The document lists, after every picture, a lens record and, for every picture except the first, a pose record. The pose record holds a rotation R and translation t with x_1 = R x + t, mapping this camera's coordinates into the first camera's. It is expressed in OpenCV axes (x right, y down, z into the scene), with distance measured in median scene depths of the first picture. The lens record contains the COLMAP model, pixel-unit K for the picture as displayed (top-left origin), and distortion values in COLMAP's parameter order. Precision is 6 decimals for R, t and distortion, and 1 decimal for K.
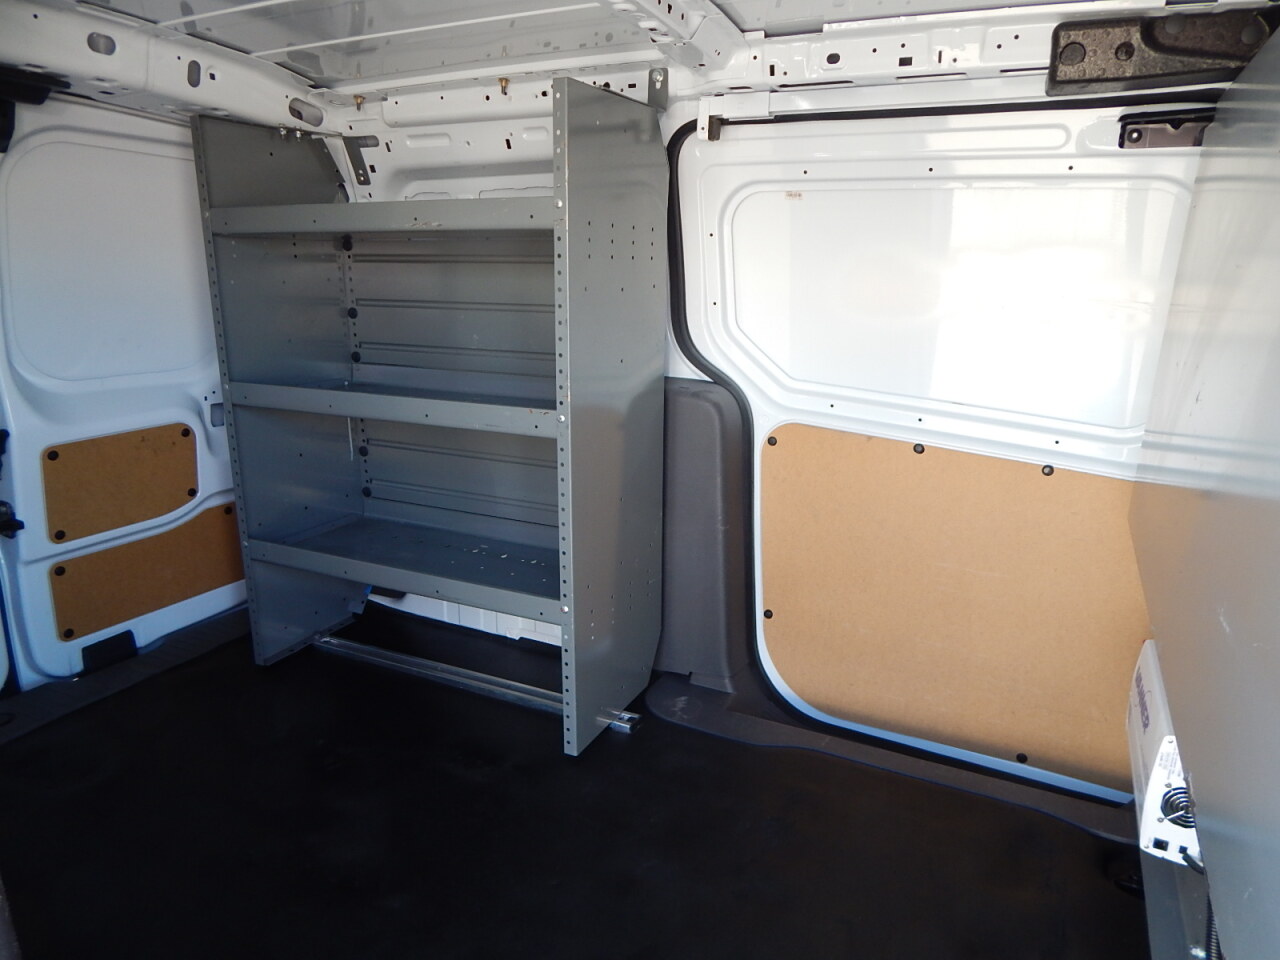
lens RADIAL K [[835.8, 0, 647.1], [0, 835.8, 471.4], [0, 0, 1]] dist [-0.001929, -0.006901]
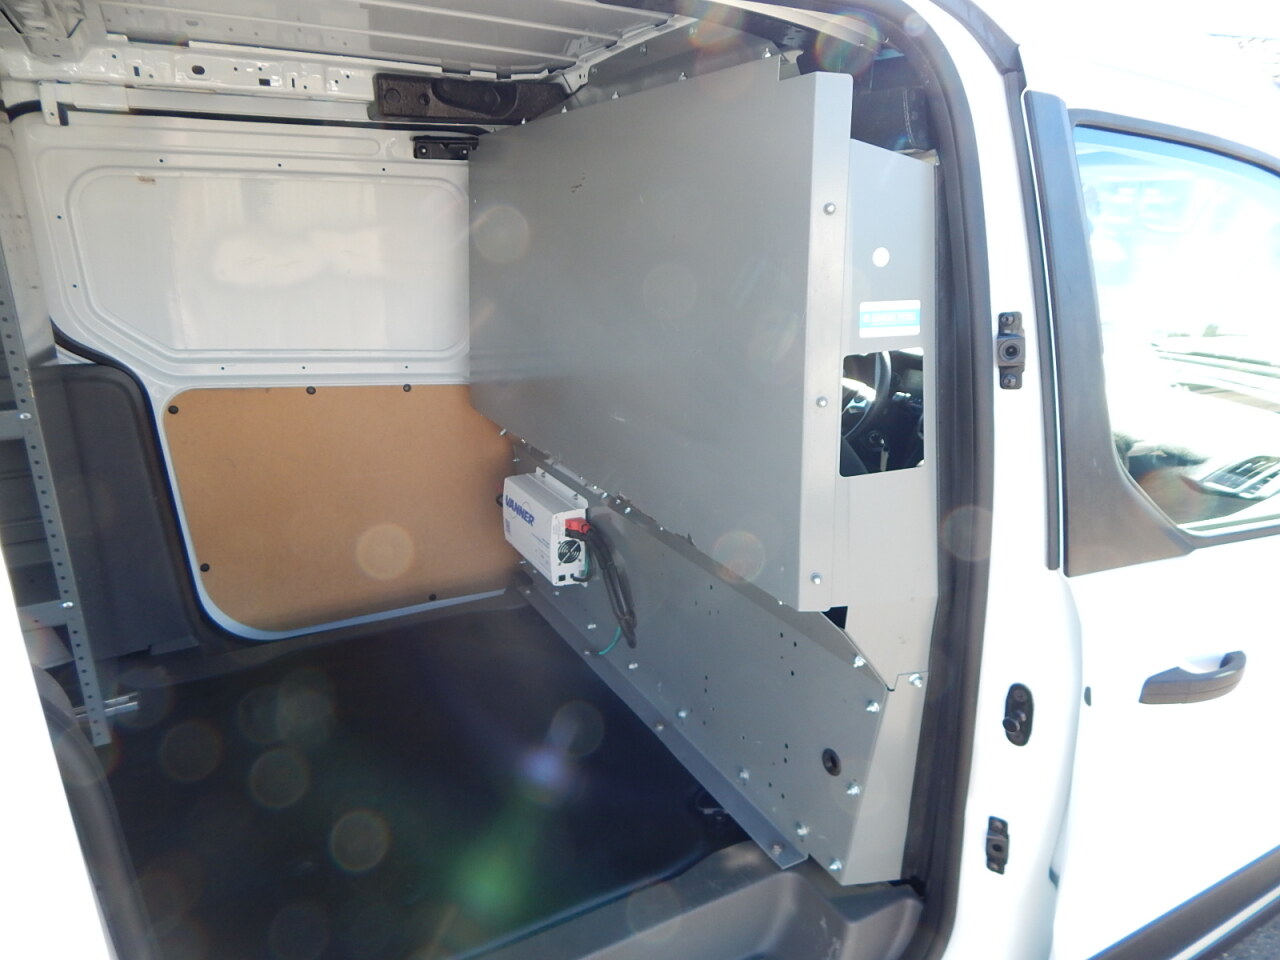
lens RADIAL K [[835.8, 0, 630.5], [0, 835.8, 471.9], [0, 0, 1]] dist [-0.001929, -0.006901]
pose [[0.584000, -0.246143, 0.773536, -0.404272], [0.205836, 0.966678, 0.152201, -0.001557], [-0.785223, 0.070336, 0.615205, -0.135697]]
